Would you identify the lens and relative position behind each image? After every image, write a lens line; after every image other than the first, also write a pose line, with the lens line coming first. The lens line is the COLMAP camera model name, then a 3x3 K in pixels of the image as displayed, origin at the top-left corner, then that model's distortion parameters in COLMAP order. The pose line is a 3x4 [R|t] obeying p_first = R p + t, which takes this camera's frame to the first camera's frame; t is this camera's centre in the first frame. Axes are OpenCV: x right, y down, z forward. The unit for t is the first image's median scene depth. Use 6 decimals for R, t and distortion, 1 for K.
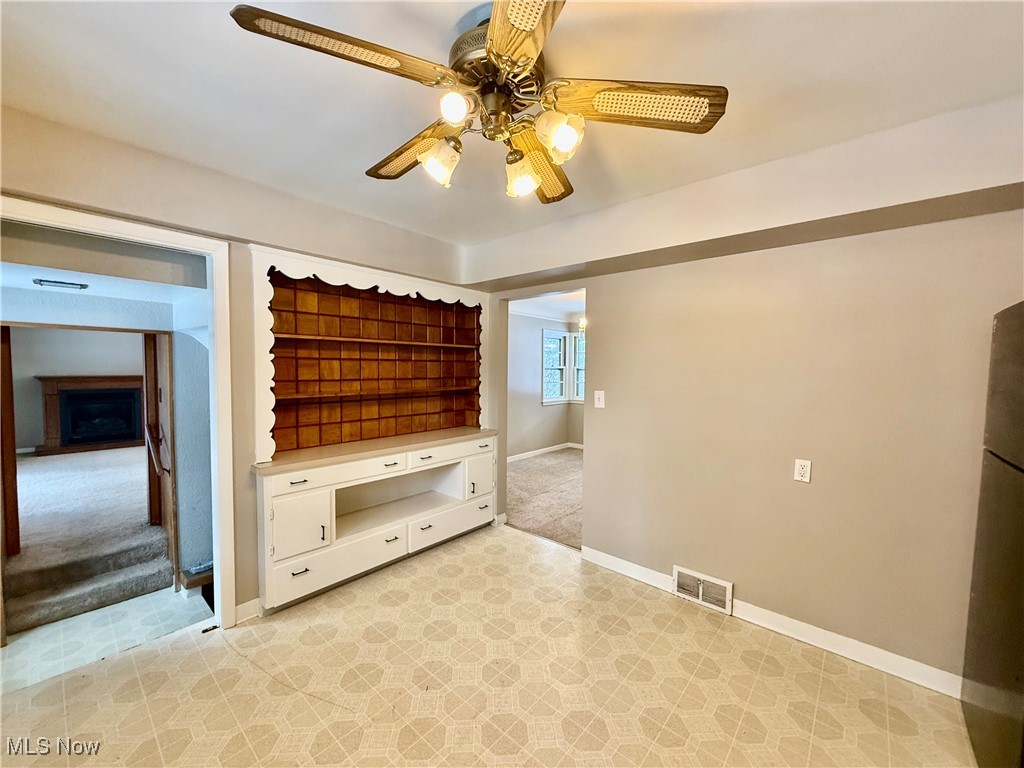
lens RADIAL K [[408.9, 0, 510.1], [0, 408.9, 384.0], [0, 0, 1]] dist [-0.000315, -0.000185]
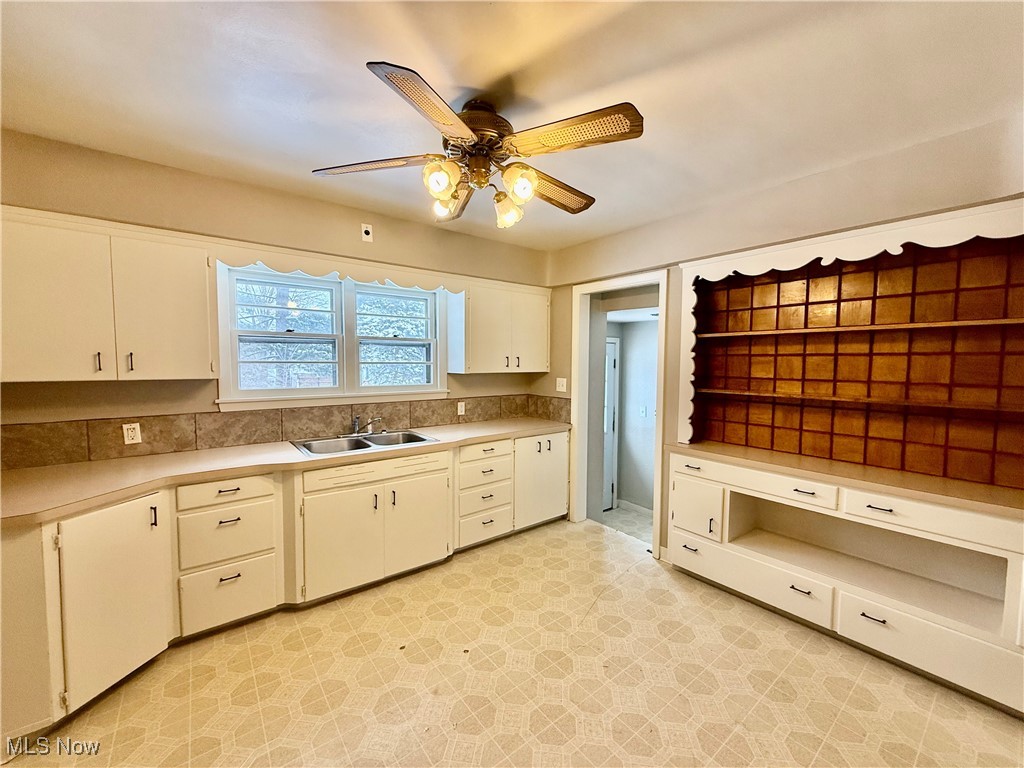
lens RADIAL K [[408.9, 0, 510.3], [0, 408.9, 384.5], [0, 0, 1]] dist [-0.000315, -0.000185]
pose [[-0.195040, 0.049133, -0.979564, 0.572241], [-0.046712, 0.997146, 0.059316, -0.023508], [0.979682, 0.057326, -0.192189, 0.622825]]
